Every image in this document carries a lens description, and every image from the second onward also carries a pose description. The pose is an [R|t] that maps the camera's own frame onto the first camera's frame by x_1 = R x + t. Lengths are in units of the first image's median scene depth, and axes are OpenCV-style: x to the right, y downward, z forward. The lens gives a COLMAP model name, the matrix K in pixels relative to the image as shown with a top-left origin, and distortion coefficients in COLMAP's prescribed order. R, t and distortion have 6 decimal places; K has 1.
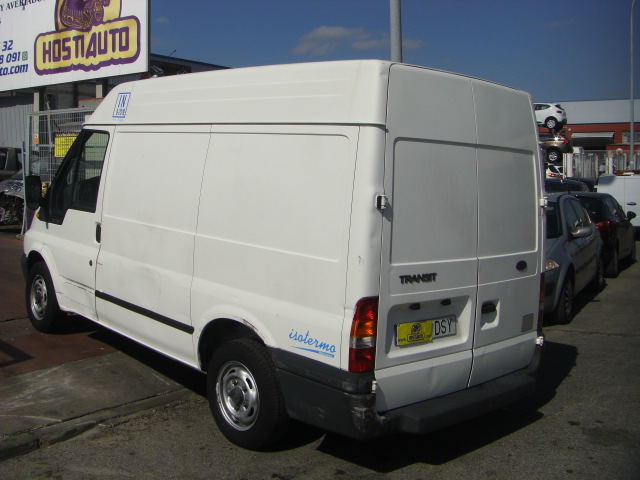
lens RADIAL K [[715.3, 0, 280.0], [0, 715.3, 210.8], [0, 0, 1]] dist [-0.133668, 0.071018]
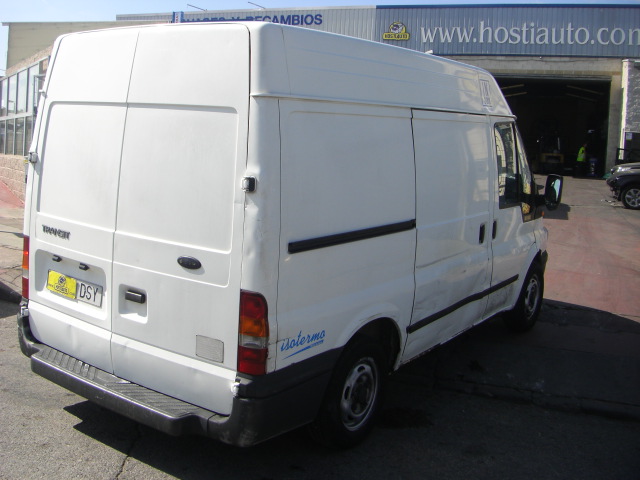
lens RADIAL K [[723.3, 0, 283.2], [0, 723.3, 197.6], [0, 0, 1]] dist [-0.183046, 0.114657]
pose [[0.207496, 0.071318, -0.975633, 1.202704], [-0.109109, 0.992803, 0.049368, -0.042894], [0.972132, 0.096206, 0.213784, 1.012906]]
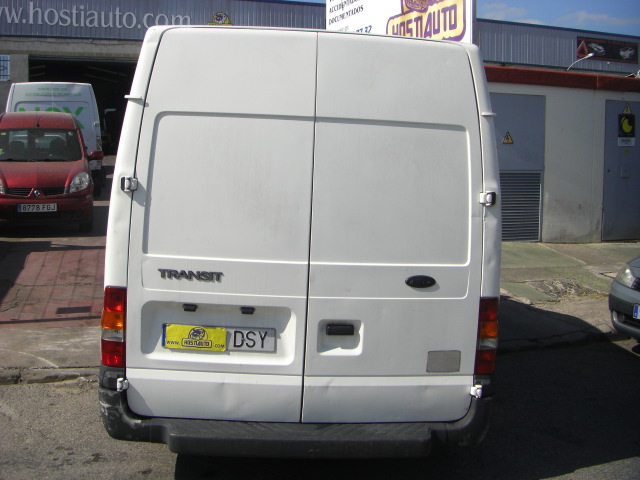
lens RADIAL K [[723.3, 0, 283.2], [0, 723.3, 197.6], [0, 0, 1]] dist [-0.183046, 0.114657]
pose [[0.791723, 0.051810, -0.608679, 0.744041], [-0.049096, 0.998570, 0.021137, -0.020879], [0.608904, 0.013149, 0.793135, 0.347761]]
